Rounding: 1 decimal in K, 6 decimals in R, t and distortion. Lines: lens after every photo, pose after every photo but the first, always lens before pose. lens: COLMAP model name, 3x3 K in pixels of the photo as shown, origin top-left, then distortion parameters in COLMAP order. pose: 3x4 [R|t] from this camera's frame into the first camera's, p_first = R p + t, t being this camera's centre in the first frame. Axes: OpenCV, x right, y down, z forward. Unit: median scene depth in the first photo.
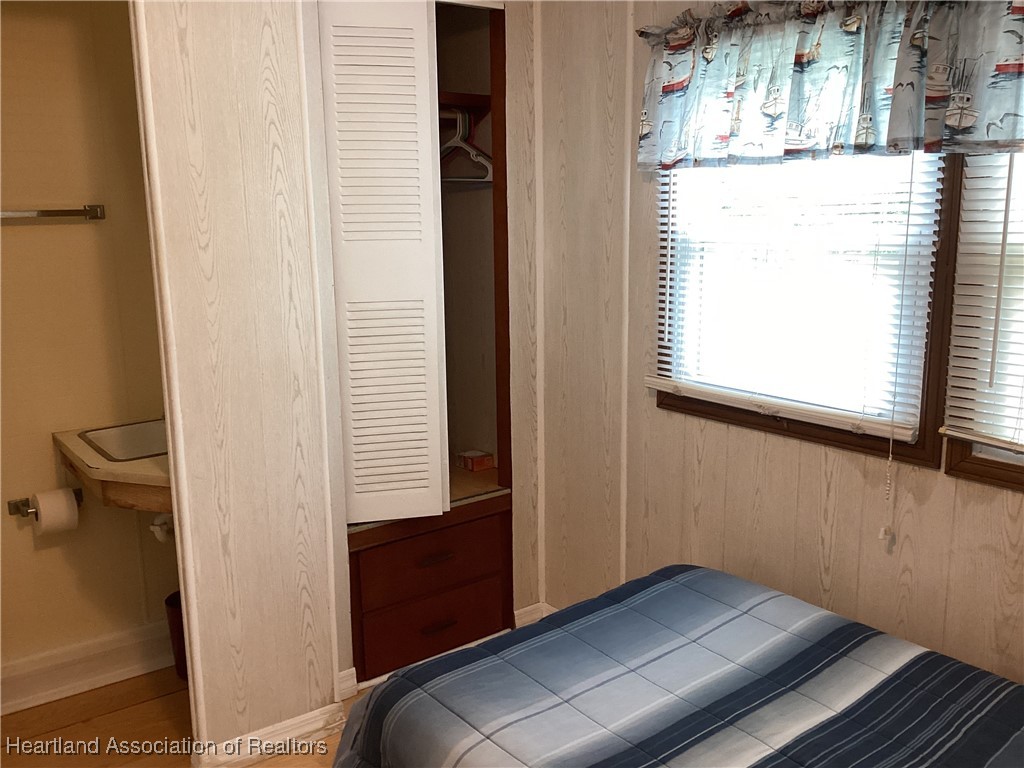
lens RADIAL K [[927.4, 0, 513.7], [0, 927.4, 382.8], [0, 0, 1]] dist [0.056990, -0.084969]
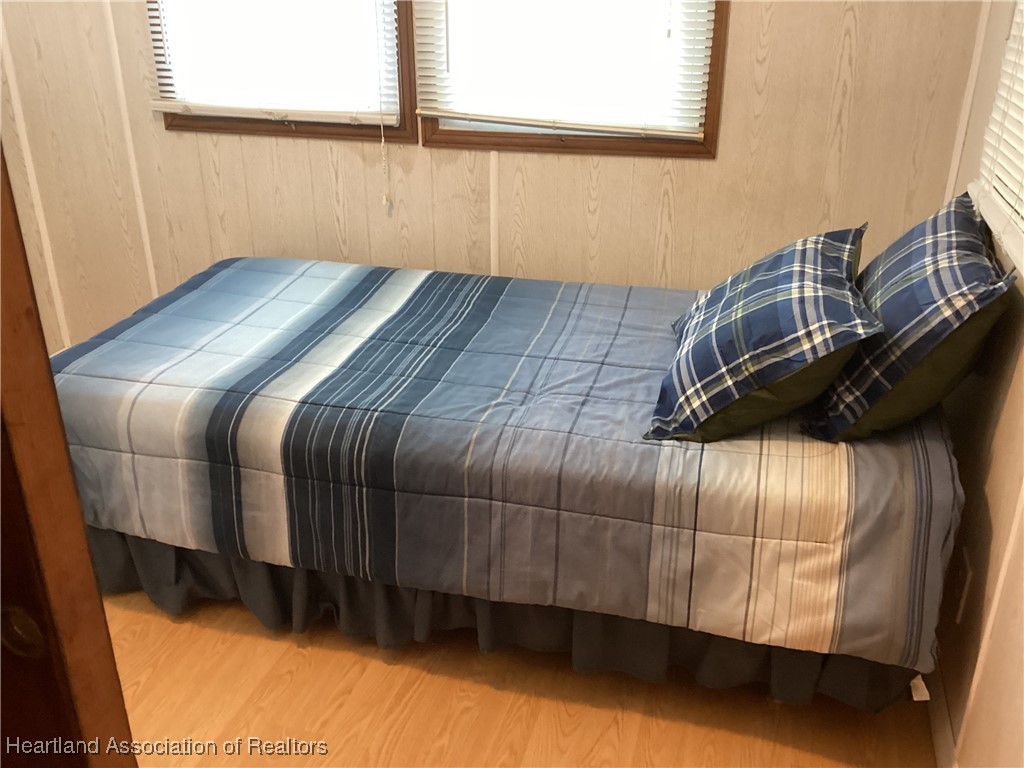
lens RADIAL K [[927.4, 0, 513.1], [0, 927.4, 386.7], [0, 0, 1]] dist [0.056990, -0.084969]
pose [[0.796575, -0.235155, 0.556930, -0.258041], [0.101304, 0.960142, 0.260510, 0.091046], [-0.595992, -0.151097, 0.788647, -0.186645]]
